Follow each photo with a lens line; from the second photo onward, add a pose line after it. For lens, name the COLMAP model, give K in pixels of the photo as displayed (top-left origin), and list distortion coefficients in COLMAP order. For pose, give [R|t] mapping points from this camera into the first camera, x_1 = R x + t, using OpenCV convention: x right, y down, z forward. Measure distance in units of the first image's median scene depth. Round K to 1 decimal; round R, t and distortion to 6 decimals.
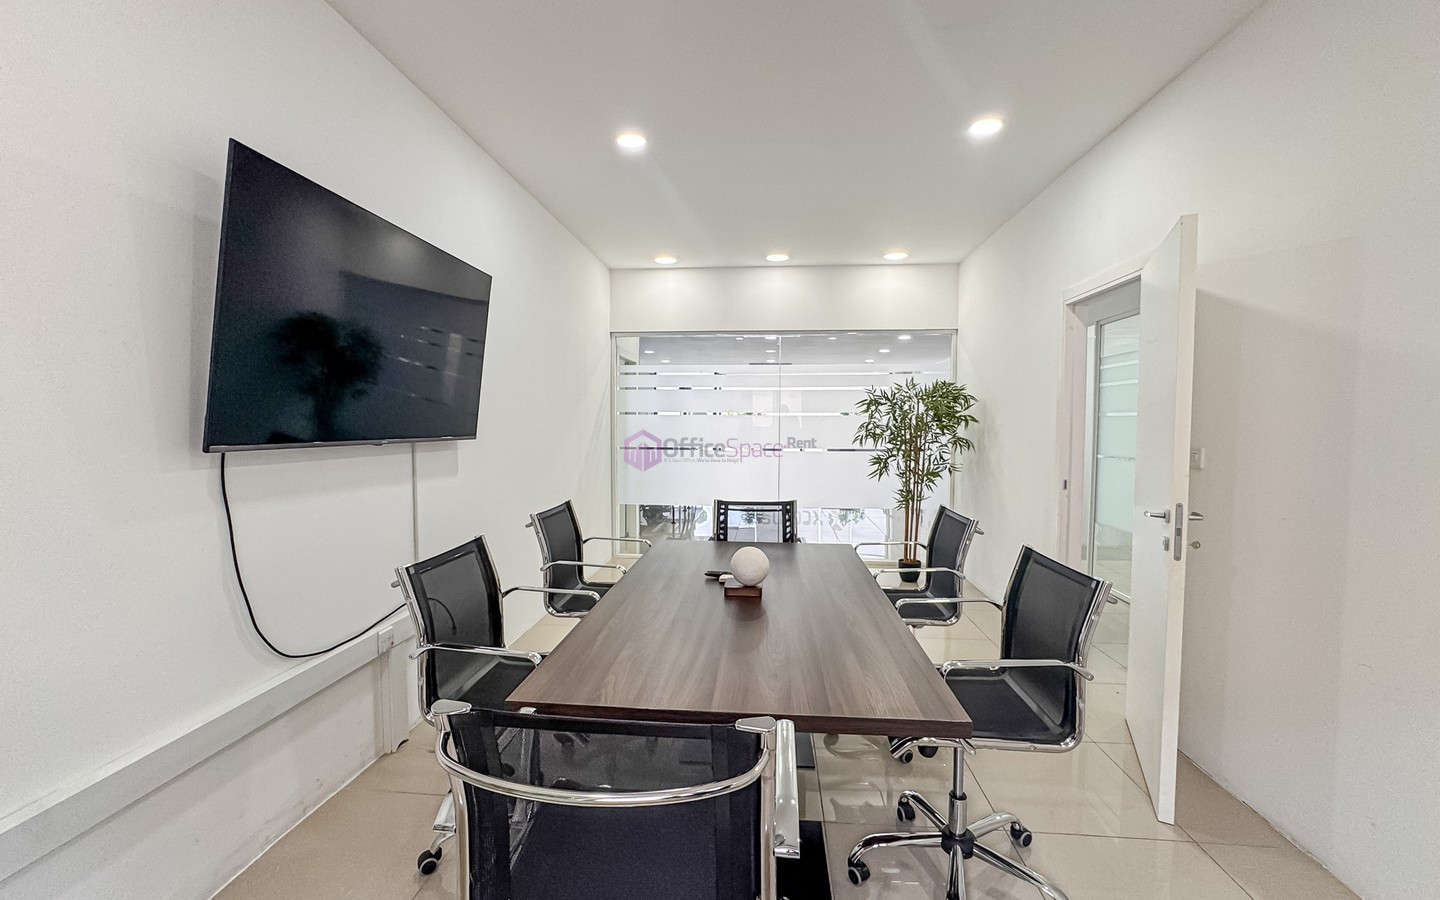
lens RADIAL K [[585.5, 0, 709.1], [0, 585.5, 445.9], [0, 0, 1]] dist [-0.026753, 0.010414]
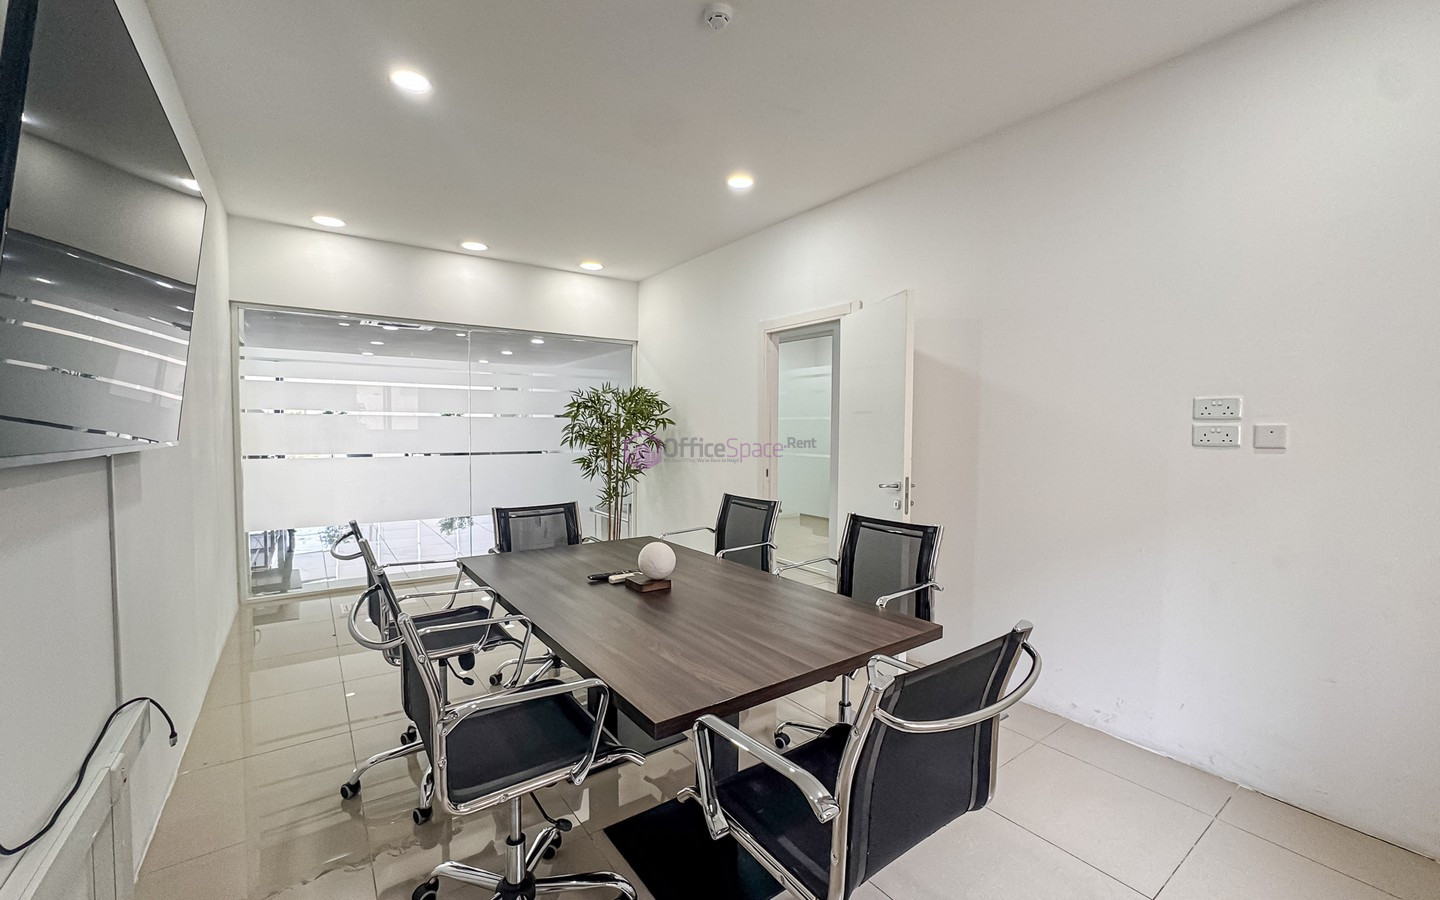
lens RADIAL K [[585.5, 0, 707.6], [0, 585.5, 457.9], [0, 0, 1]] dist [-0.026753, 0.010414]
pose [[0.758382, -0.033230, 0.650963, -0.238224], [0.024037, 0.999446, 0.023015, 0.000440], [-0.651368, -0.001807, 0.758760, 0.069071]]
